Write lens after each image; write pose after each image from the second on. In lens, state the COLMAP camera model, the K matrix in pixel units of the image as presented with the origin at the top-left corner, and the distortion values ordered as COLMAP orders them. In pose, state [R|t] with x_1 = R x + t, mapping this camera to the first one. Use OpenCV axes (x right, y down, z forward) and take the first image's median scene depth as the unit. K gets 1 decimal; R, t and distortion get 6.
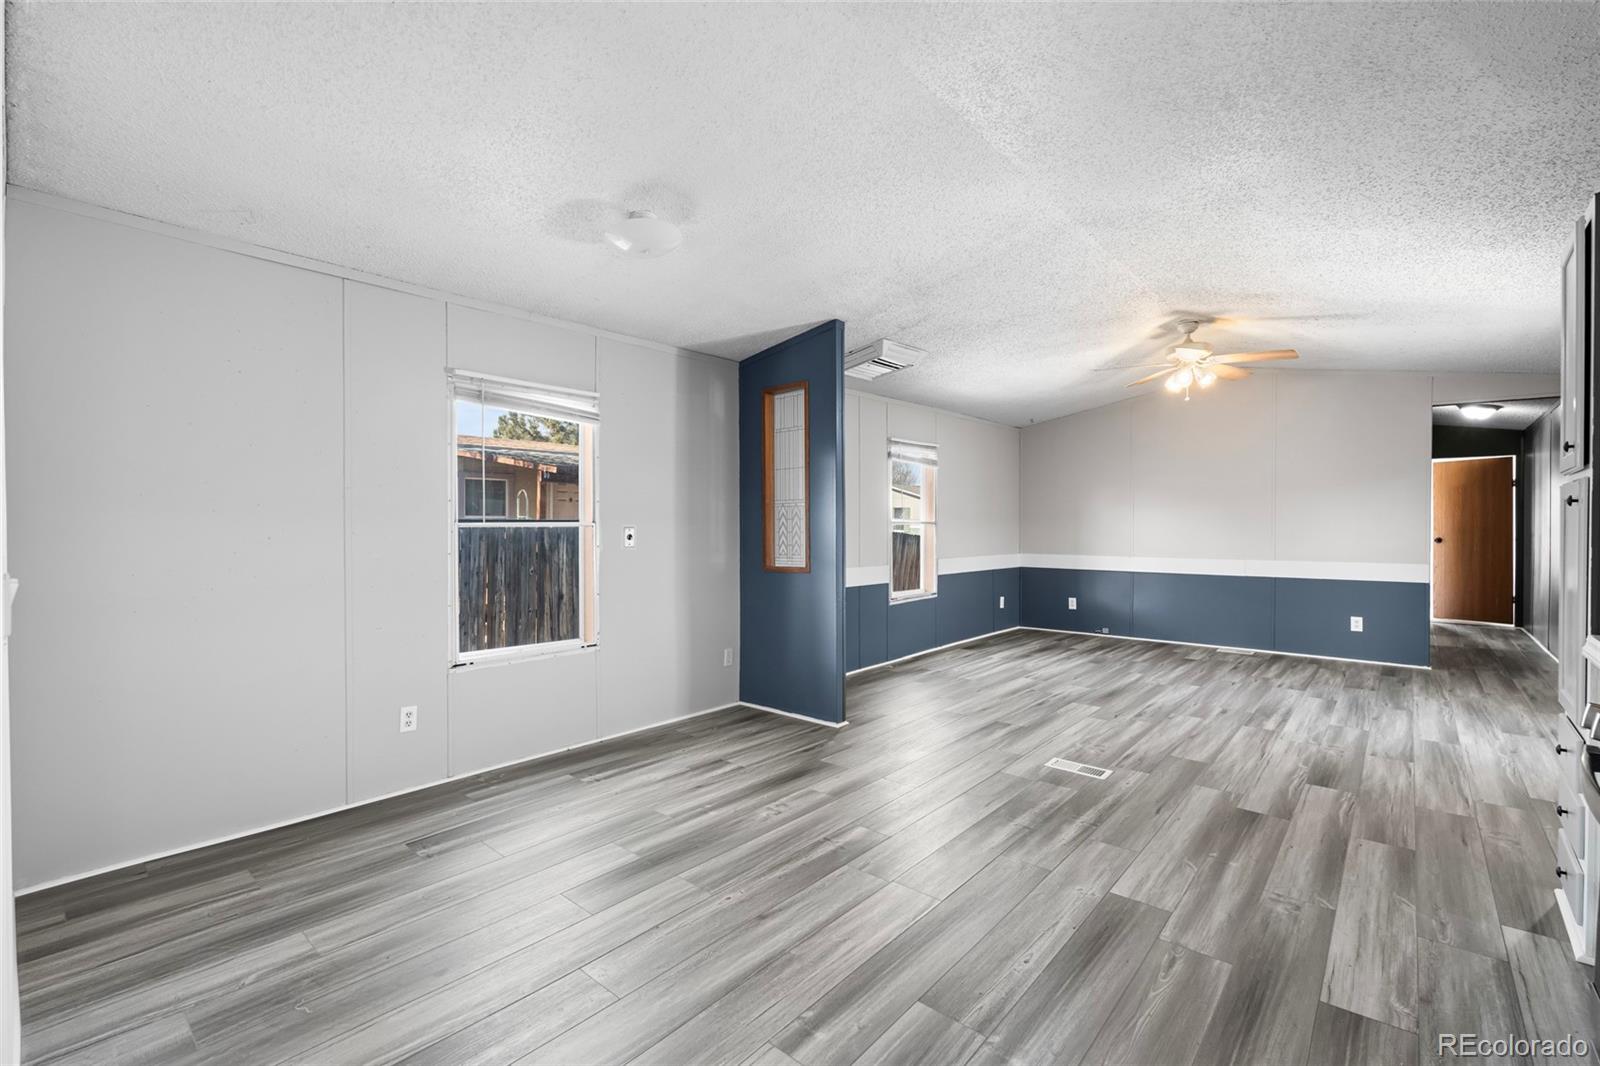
lens RADIAL K [[713.0, 0, 794.8], [0, 713.0, 533.5], [0, 0, 1]] dist [-0.007880, 0.001200]
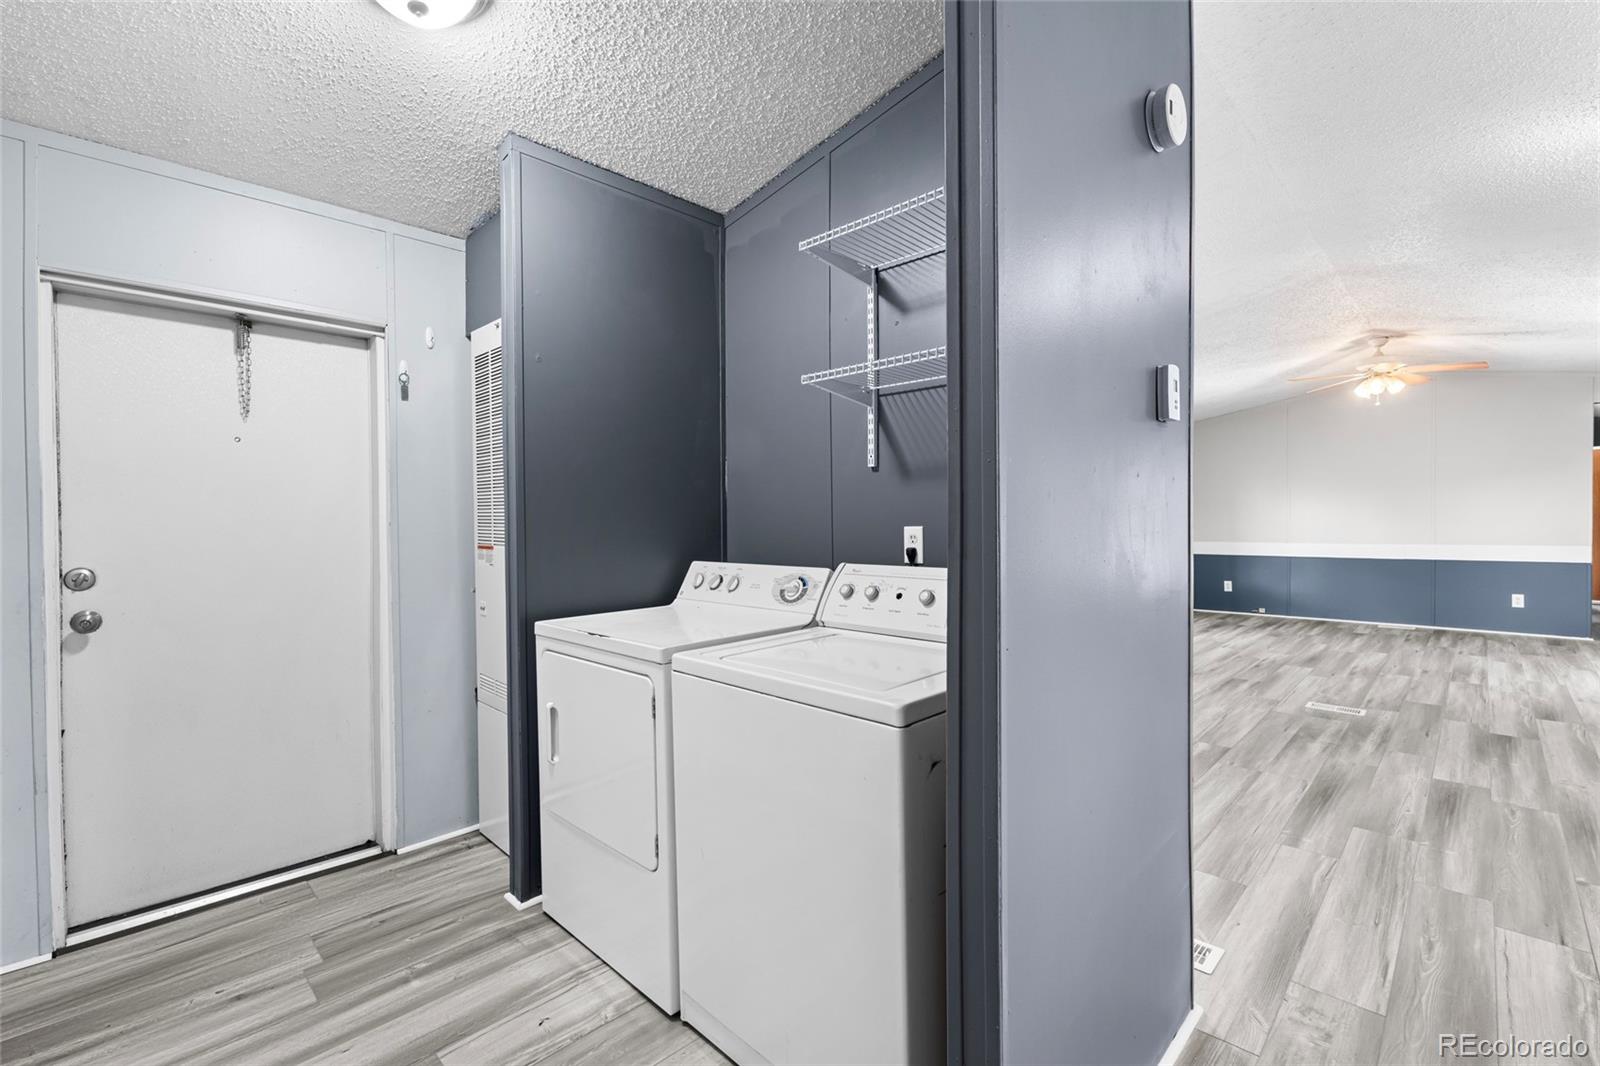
lens RADIAL K [[713.0, 0, 792.2], [0, 713.0, 532.5], [0, 0, 1]] dist [-0.007880, 0.001200]
pose [[0.998195, -0.010426, -0.059151, -0.436502], [0.010752, 0.999929, 0.005198, 0.004258], [0.059092, -0.005824, 0.998236, -0.272493]]
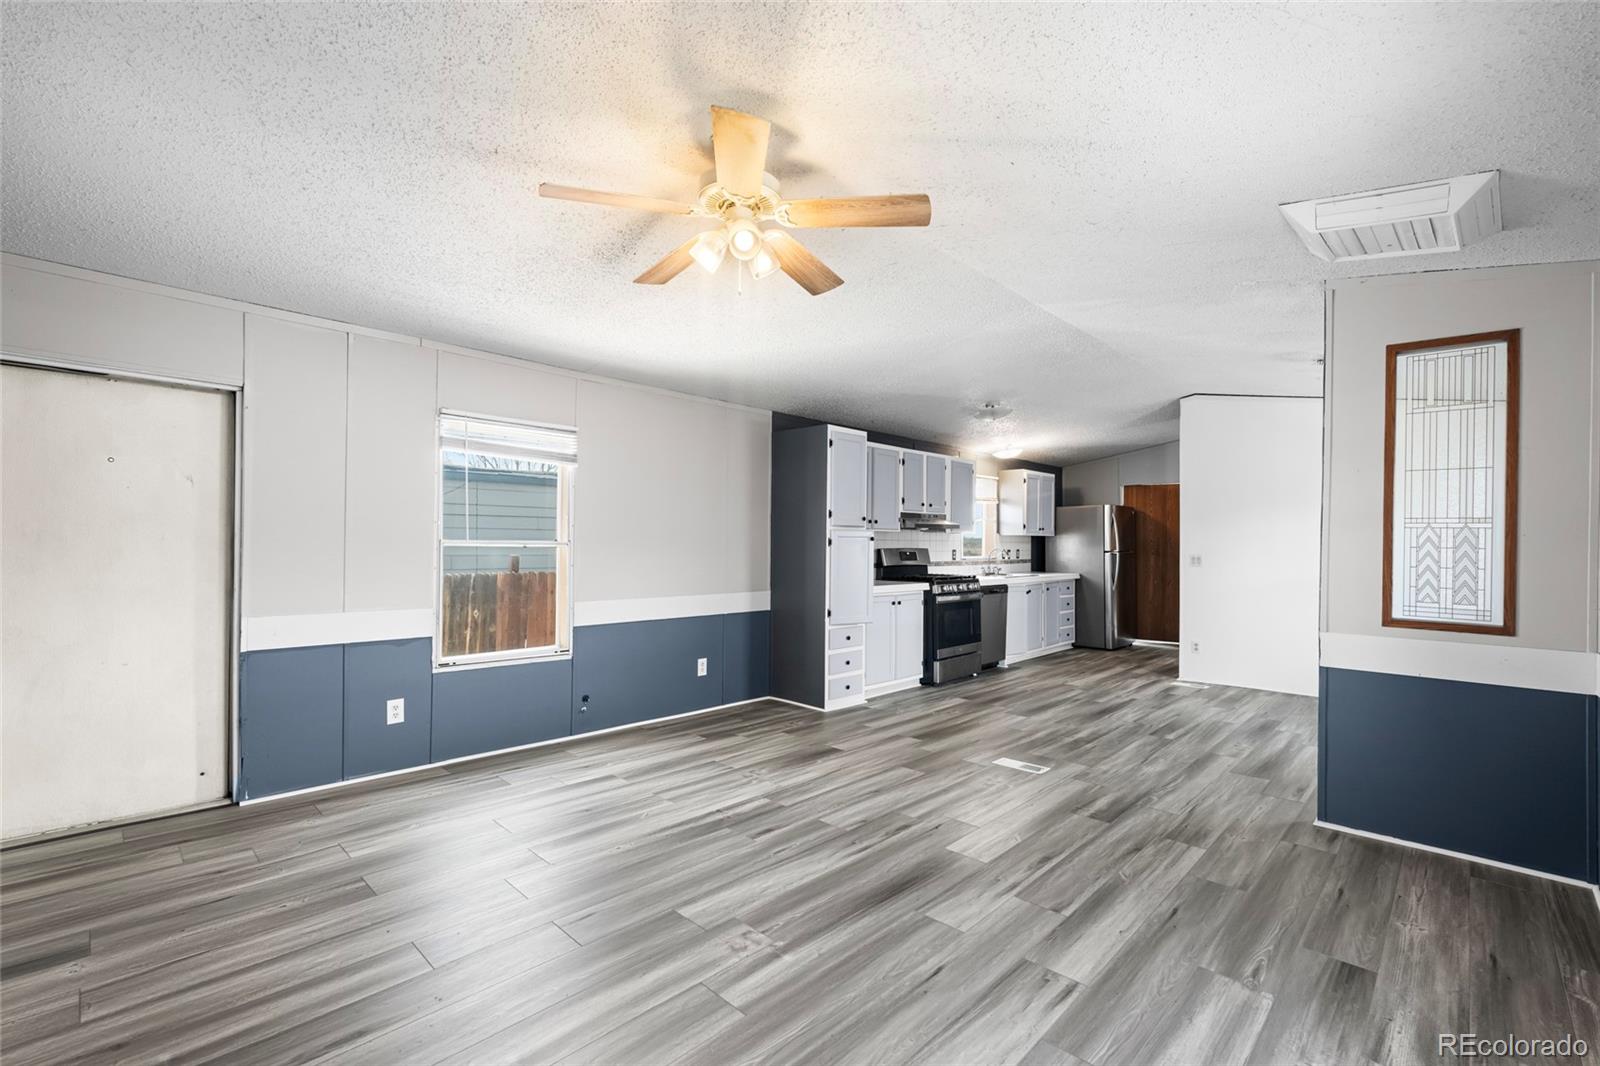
lens RADIAL K [[713.0, 0, 804.9], [0, 713.0, 527.9], [0, 0, 1]] dist [-0.007880, 0.001200]
pose [[-0.999374, -0.008606, 0.034314, 0.646156], [-0.008888, 0.999928, -0.008055, -0.032005], [-0.034243, -0.008355, -0.999379, 1.964114]]
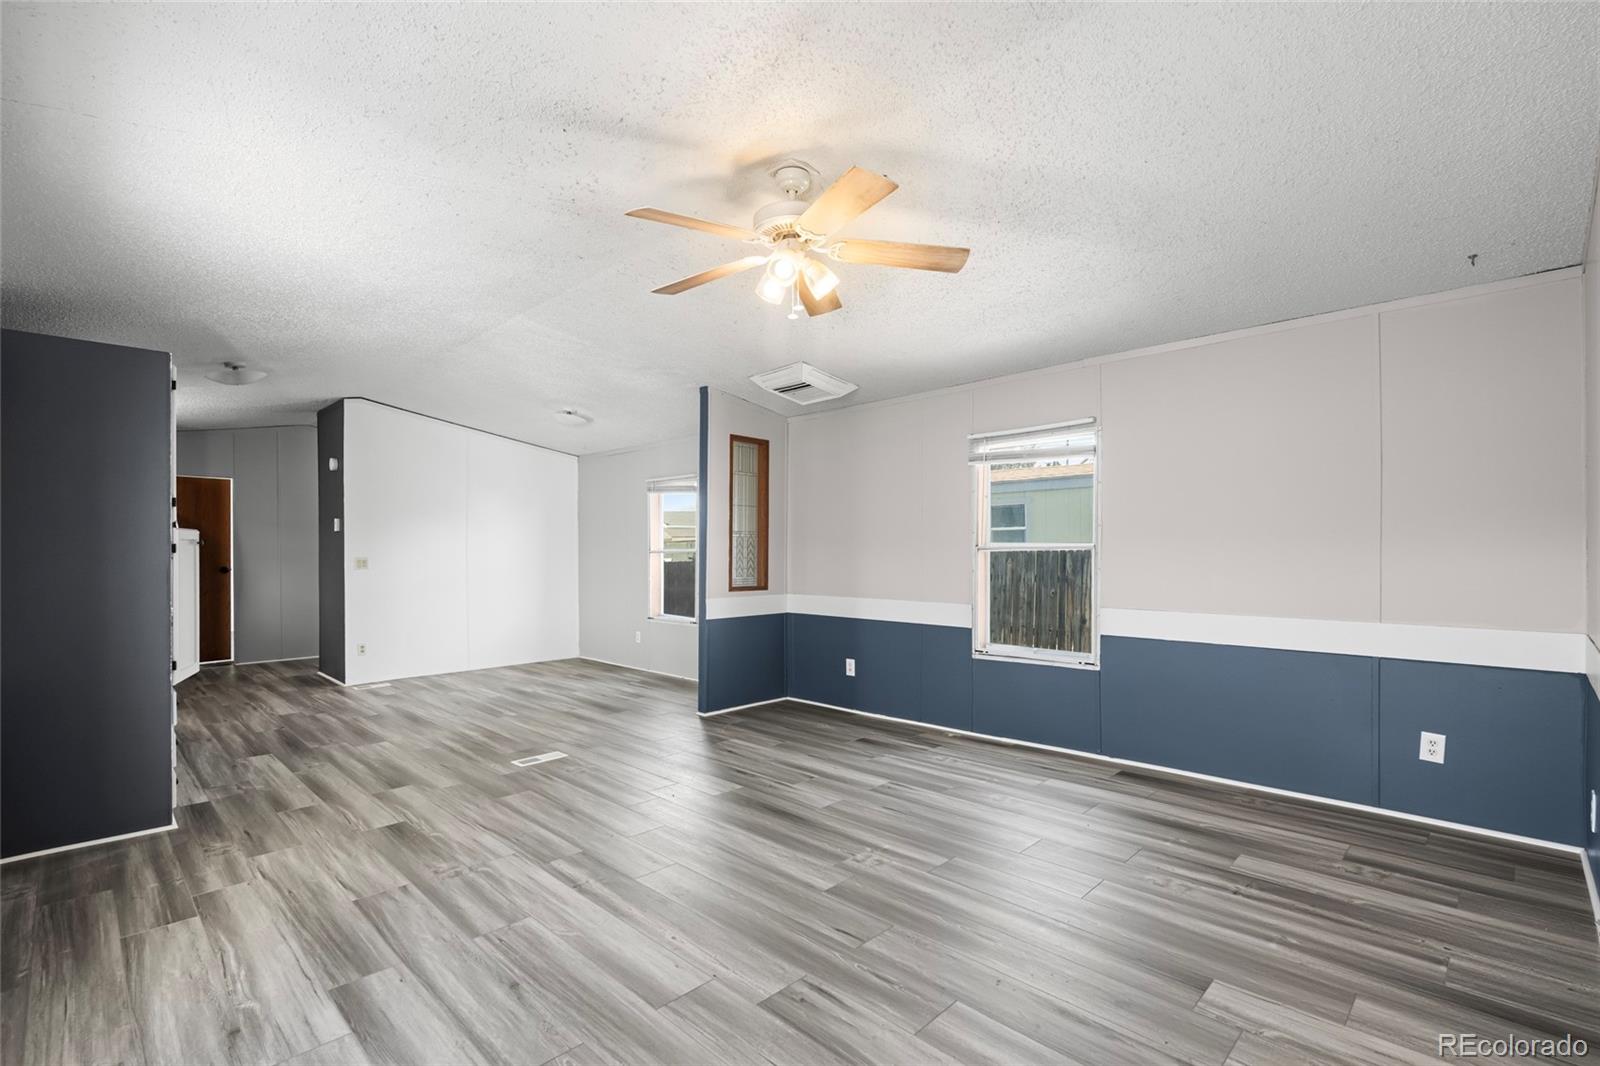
lens RADIAL K [[713.0, 0, 794.9], [0, 713.0, 548.6], [0, 0, 1]] dist [-0.007880, 0.001200]
pose [[-0.055445, 0.001360, -0.998461, 1.431436], [-0.007906, 0.999967, 0.001801, -0.024423], [0.998430, 0.007994, -0.055433, 1.363363]]
